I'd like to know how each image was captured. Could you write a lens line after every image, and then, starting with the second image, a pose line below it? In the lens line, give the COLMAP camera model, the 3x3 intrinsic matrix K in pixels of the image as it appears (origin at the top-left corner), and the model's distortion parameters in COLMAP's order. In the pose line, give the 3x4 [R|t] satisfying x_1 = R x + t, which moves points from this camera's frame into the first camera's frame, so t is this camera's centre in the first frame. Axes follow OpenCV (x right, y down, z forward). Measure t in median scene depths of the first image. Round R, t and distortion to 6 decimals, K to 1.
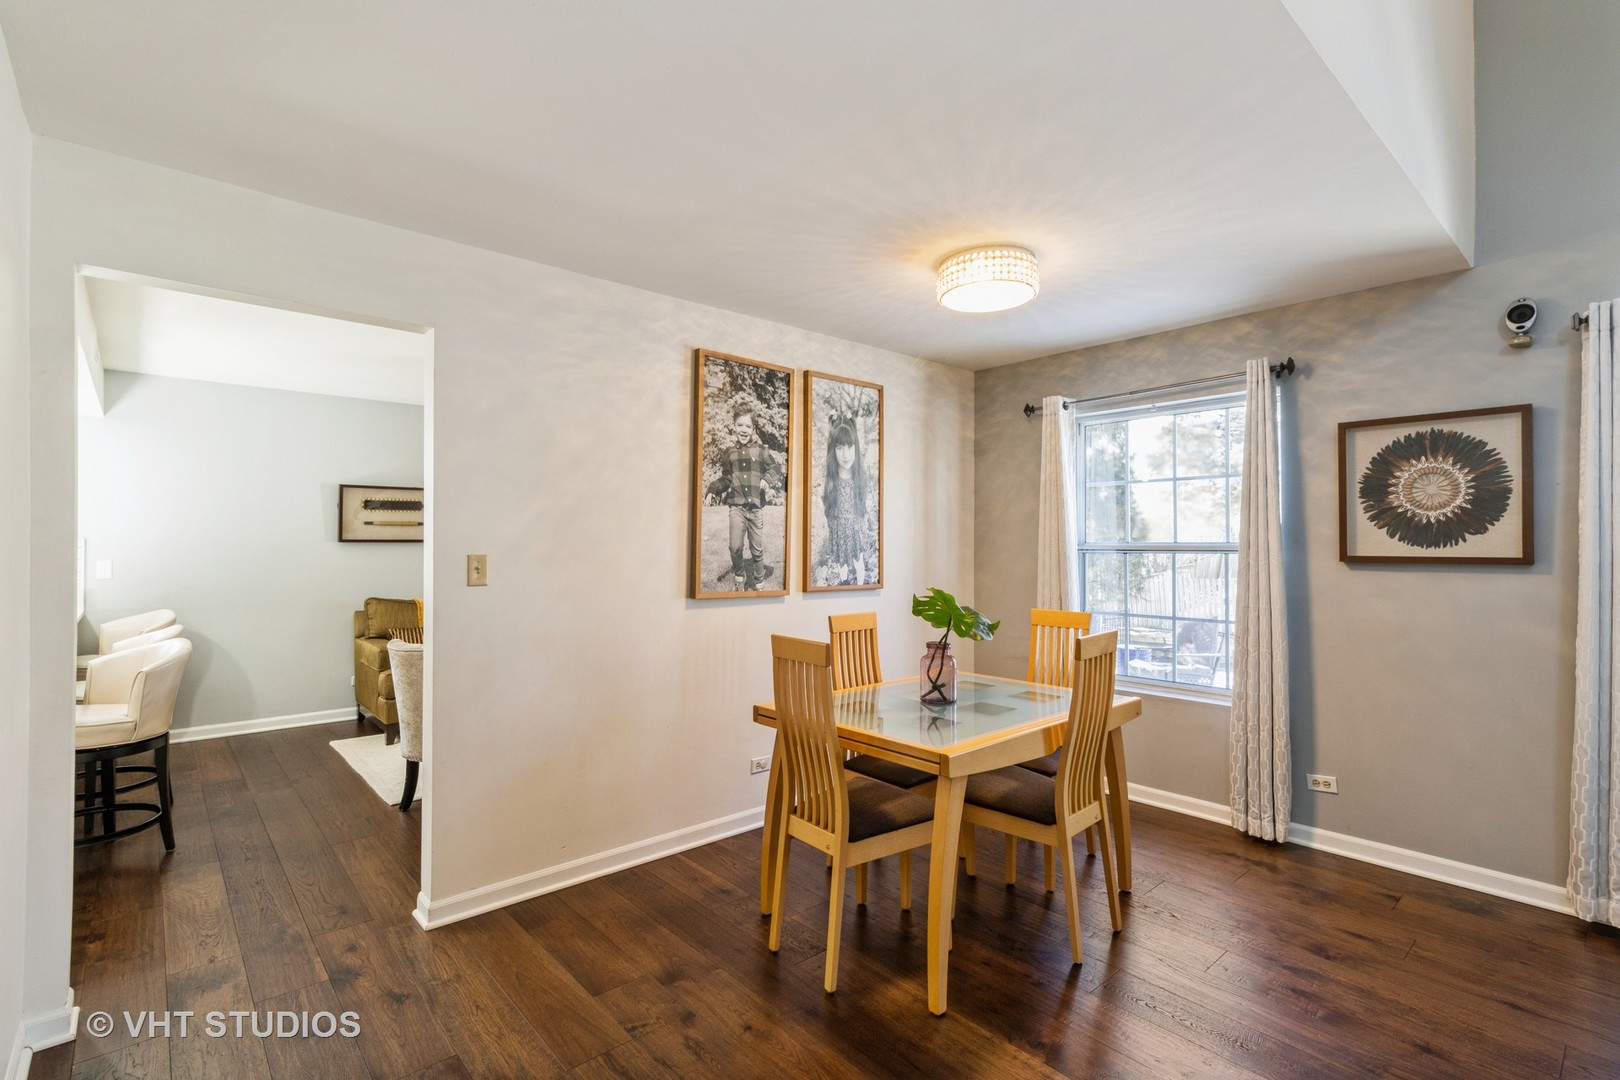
lens RADIAL K [[762.8, 0, 792.5], [0, 762.8, 536.4], [0, 0, 1]] dist [0.002087, 0.002312]
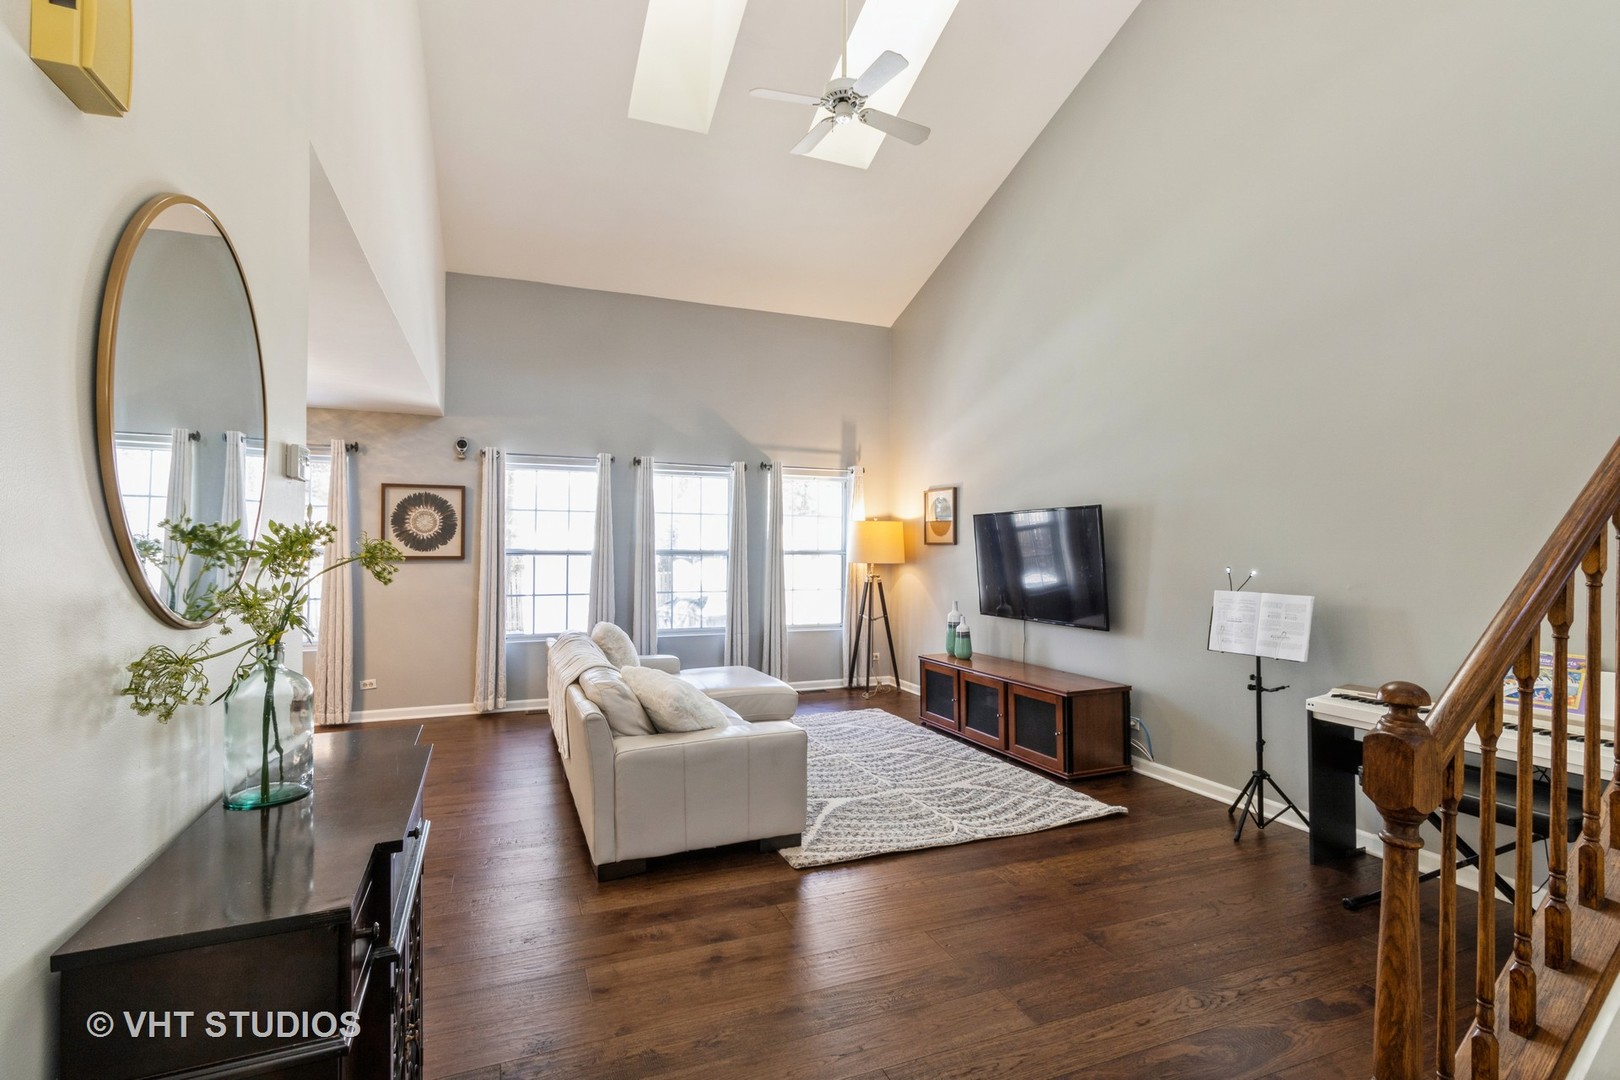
lens RADIAL K [[762.8, 0, 814.6], [0, 762.8, 544.9], [0, 0, 1]] dist [0.002087, 0.002312]
pose [[0.318726, 0.007927, 0.947814, -0.566698], [-0.013620, 0.999900, -0.003783, -0.006823], [-0.947749, -0.011703, 0.318802, -0.466606]]
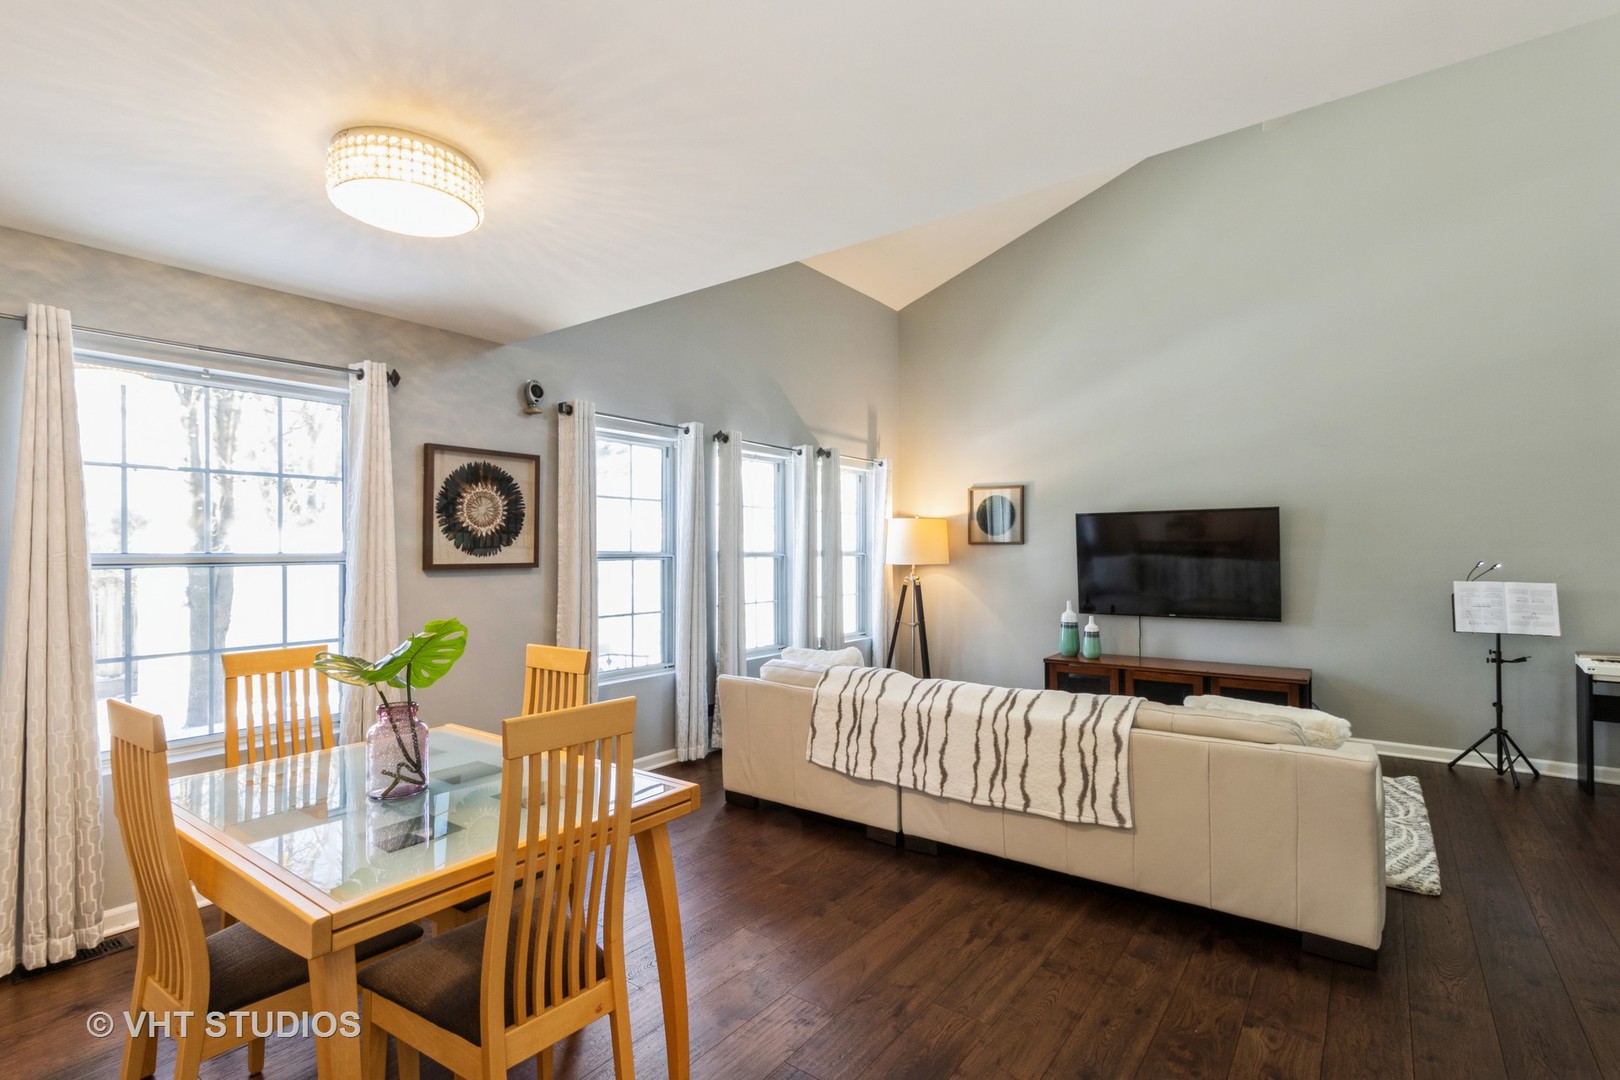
lens RADIAL K [[762.8, 0, 811.1], [0, 762.8, 552.4], [0, 0, 1]] dist [0.002087, 0.002312]
pose [[-0.212312, 0.000159, 0.977202, -0.389807], [-0.005882, 0.999982, -0.001441, 0.005368], [-0.977184, -0.006054, -0.212307, 0.580221]]
